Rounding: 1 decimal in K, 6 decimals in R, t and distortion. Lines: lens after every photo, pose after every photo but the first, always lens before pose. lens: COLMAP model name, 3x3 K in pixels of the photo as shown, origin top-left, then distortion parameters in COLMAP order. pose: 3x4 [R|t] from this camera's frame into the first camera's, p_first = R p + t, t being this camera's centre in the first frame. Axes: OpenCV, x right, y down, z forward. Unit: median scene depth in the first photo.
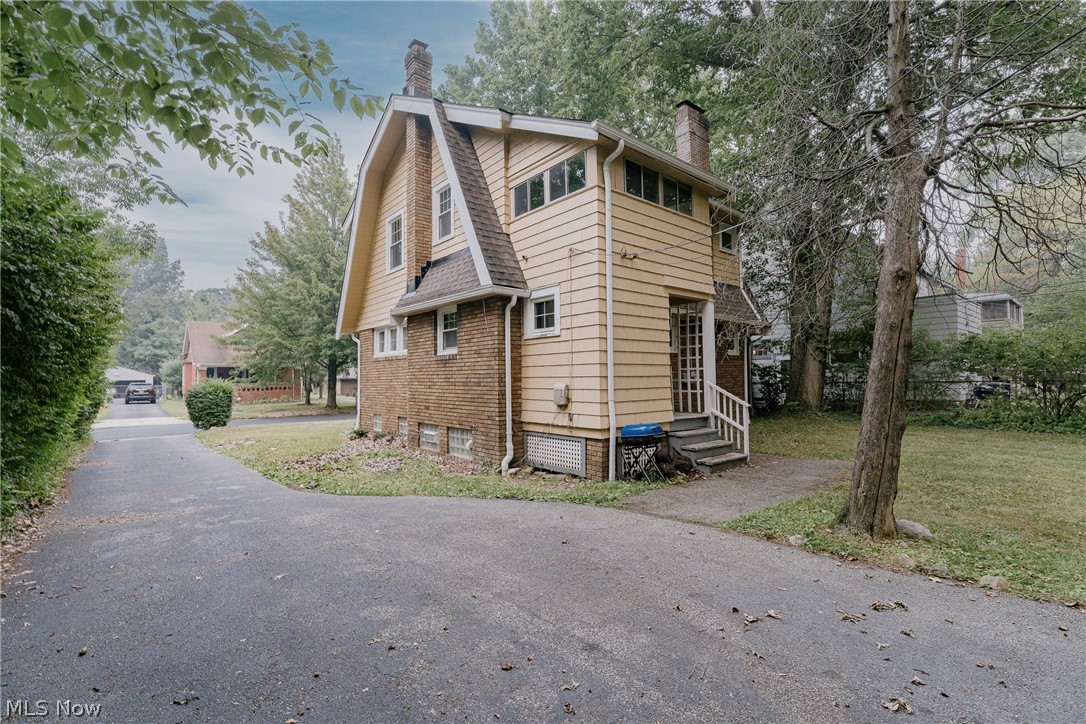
lens RADIAL K [[504.4, 0, 541.3], [0, 504.4, 363.6], [0, 0, 1]] dist [-0.003654, -0.000133]
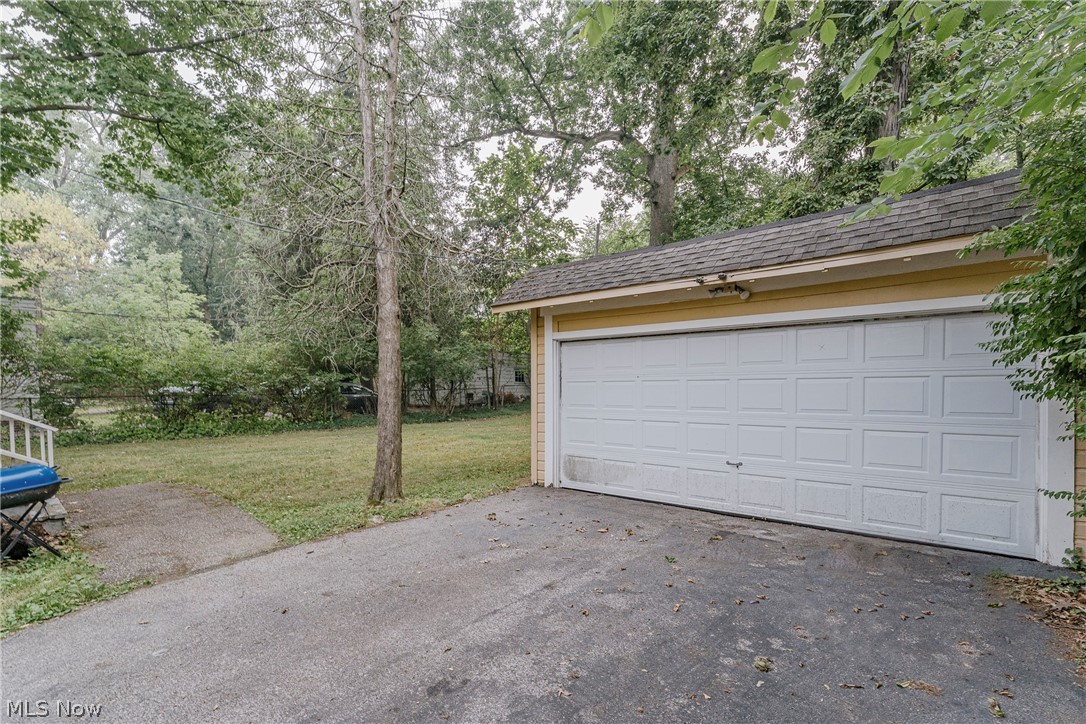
lens RADIAL K [[504.4, 0, 541.9], [0, 504.4, 388.1], [0, 0, 1]] dist [-0.003654, -0.000133]
pose [[-0.164117, 0.012453, 0.986362, -0.963223], [-0.017853, 0.999719, -0.015592, 0.043924], [-0.986279, -0.020169, -0.163849, 0.978900]]
